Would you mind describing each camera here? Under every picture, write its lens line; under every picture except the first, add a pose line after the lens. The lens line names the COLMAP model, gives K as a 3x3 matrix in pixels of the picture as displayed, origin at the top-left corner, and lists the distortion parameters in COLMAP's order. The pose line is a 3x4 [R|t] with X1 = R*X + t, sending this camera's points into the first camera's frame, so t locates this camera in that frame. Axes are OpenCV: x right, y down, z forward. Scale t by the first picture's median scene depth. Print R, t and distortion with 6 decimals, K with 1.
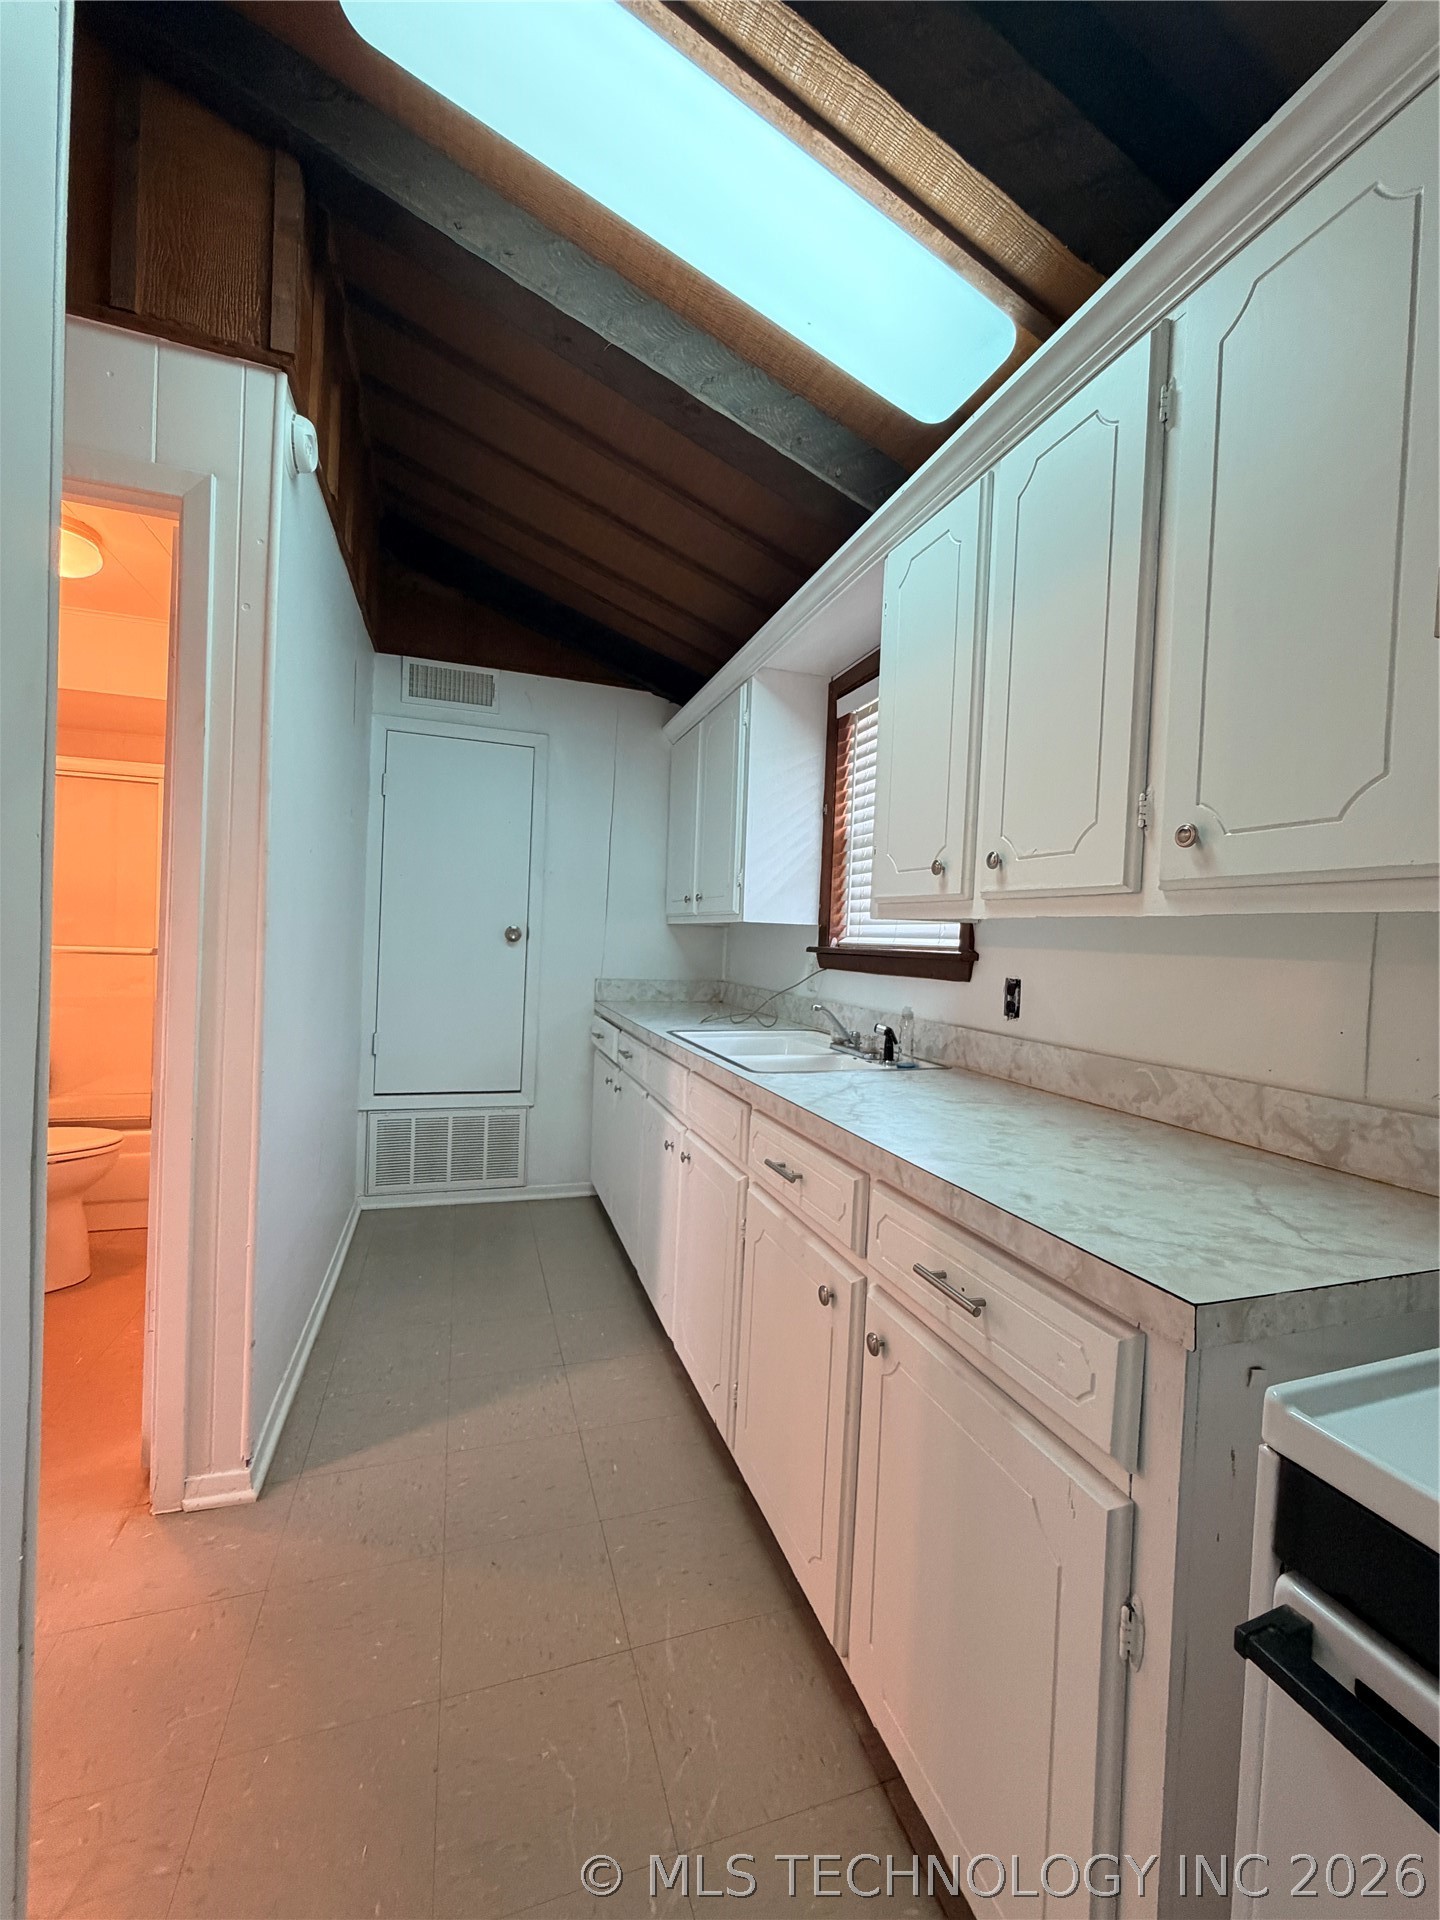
lens RADIAL K [[767.2, 0, 719.2], [0, 767.2, 957.5], [0, 0, 1]] dist [-0.001741, 0.001490]
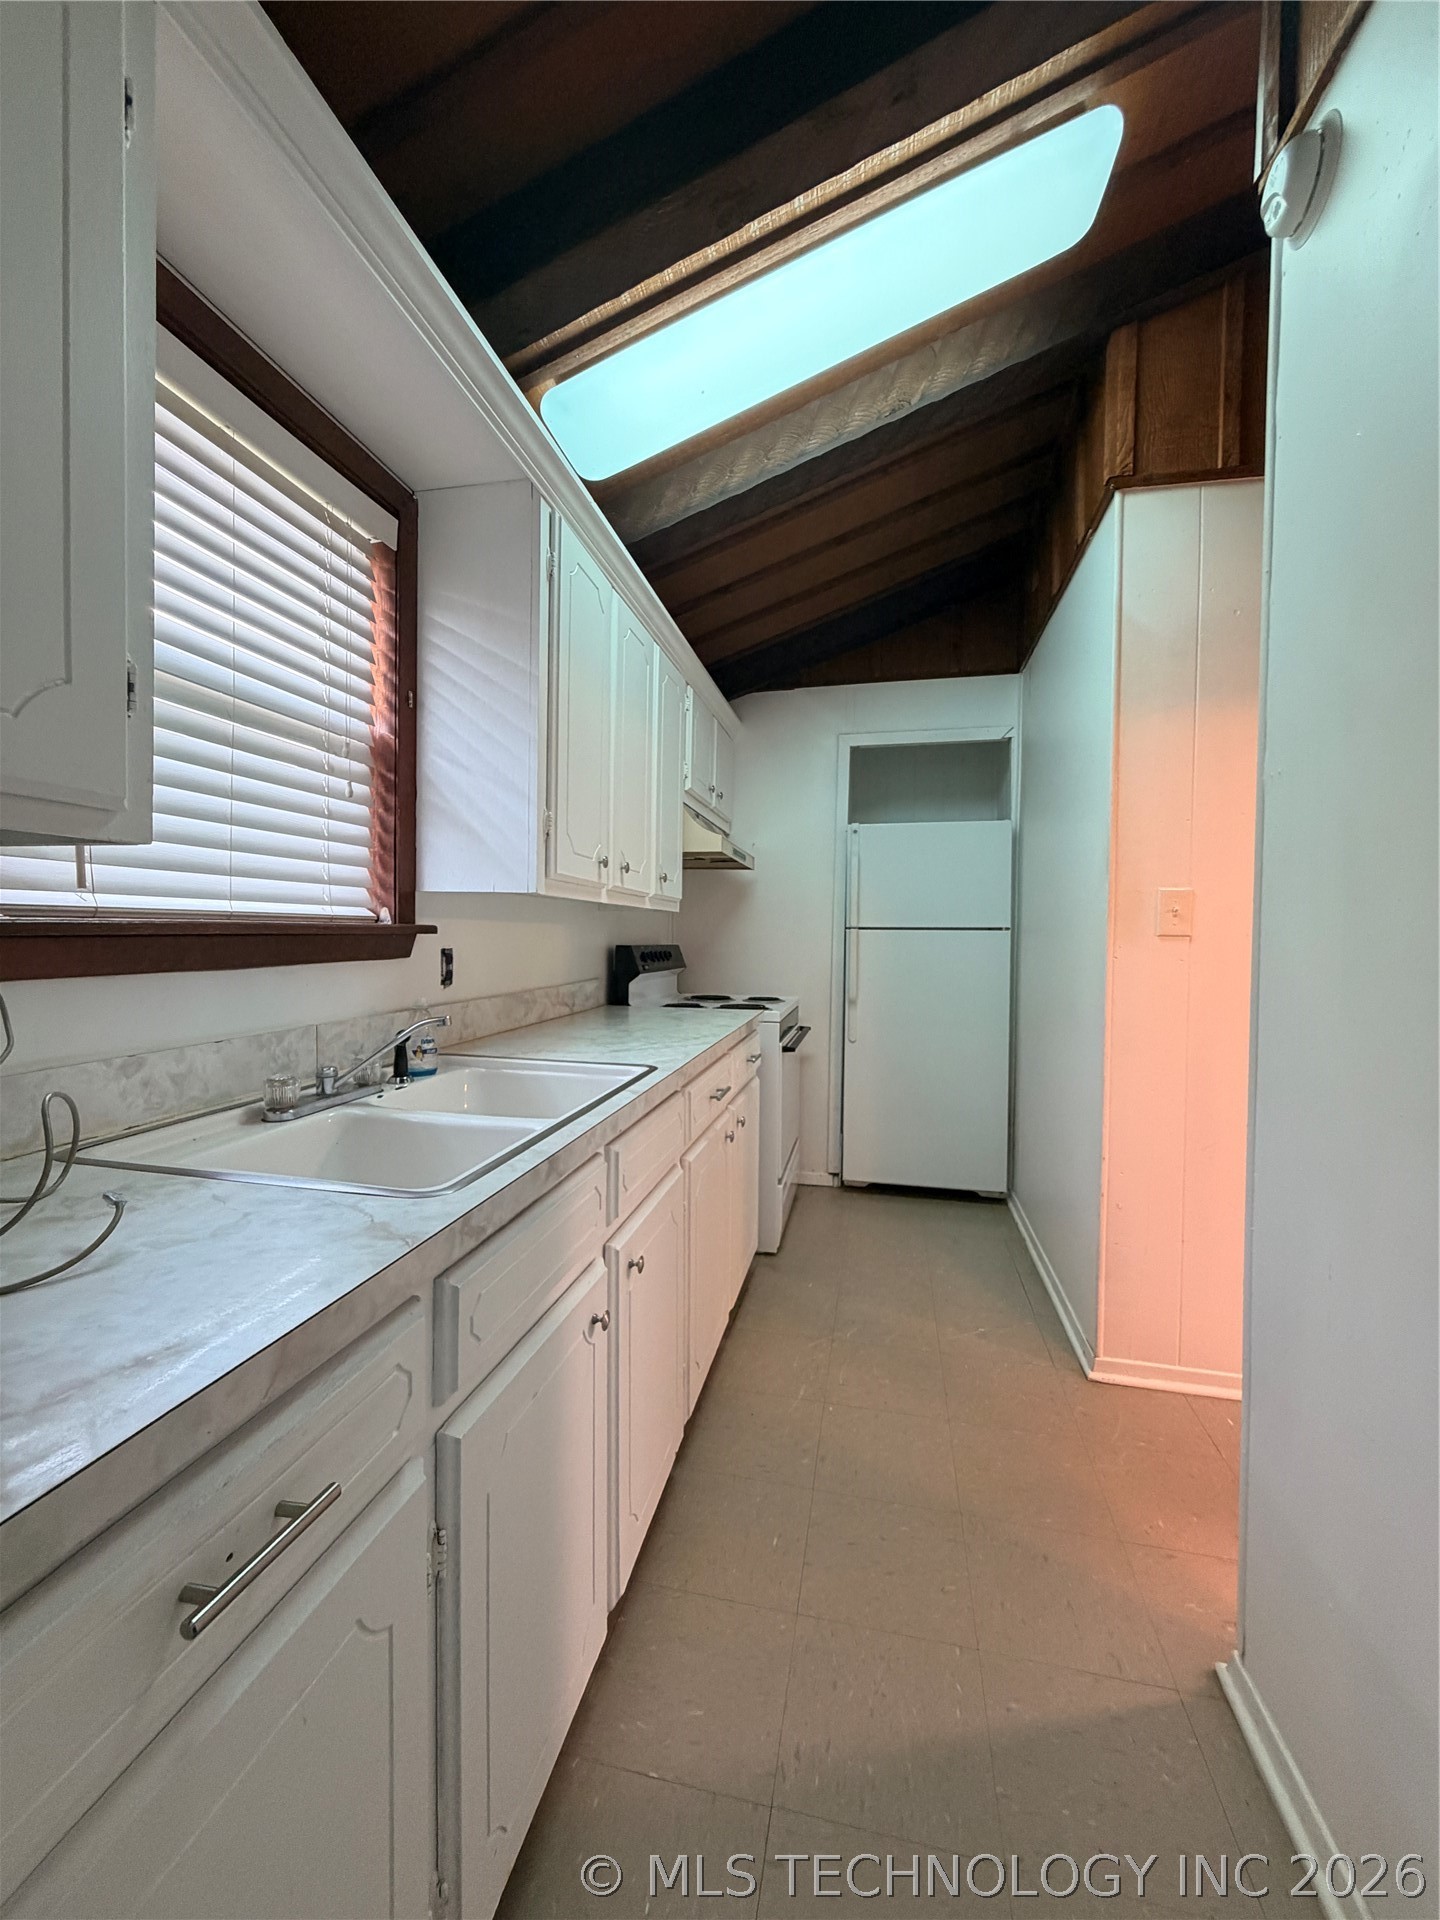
lens RADIAL K [[767.2, 0, 717.2], [0, 767.2, 956.6], [0, 0, 1]] dist [-0.001741, 0.001490]
pose [[-0.857662, -0.073604, 0.508919, -0.461242], [-0.042229, 0.996441, 0.072946, -0.052275], [-0.512477, 0.041072, -0.857718, 1.707265]]
